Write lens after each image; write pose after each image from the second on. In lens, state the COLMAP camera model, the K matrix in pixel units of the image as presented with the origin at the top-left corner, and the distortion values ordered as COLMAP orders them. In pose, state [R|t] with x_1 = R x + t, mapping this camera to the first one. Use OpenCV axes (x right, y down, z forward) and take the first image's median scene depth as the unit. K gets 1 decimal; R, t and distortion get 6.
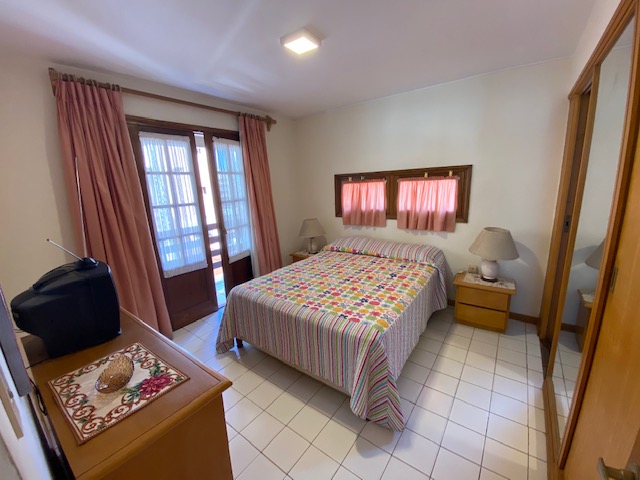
lens RADIAL K [[260.5, 0, 317.2], [0, 260.5, 242.8], [0, 0, 1]] dist [-0.020796, -0.001142]
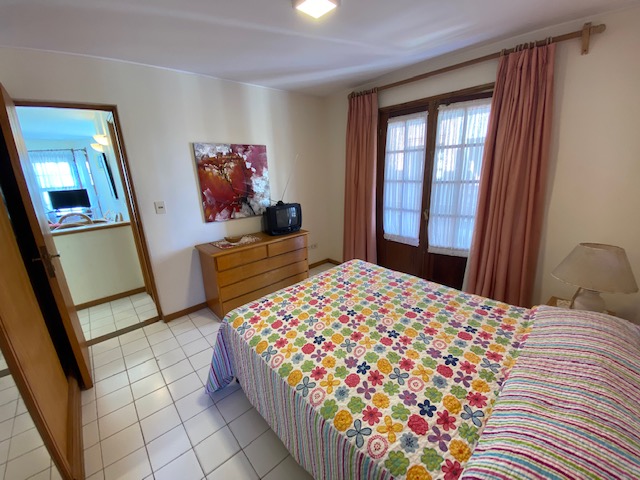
lens RADIAL K [[260.5, 0, 319.3], [0, 260.5, 238.9], [0, 0, 1]] dist [-0.020796, -0.001142]
pose [[-0.211704, 0.307259, -0.927779, 0.651704], [-0.172811, 0.922570, 0.344966, -0.240145], [0.961934, 0.233361, -0.142214, 0.887824]]
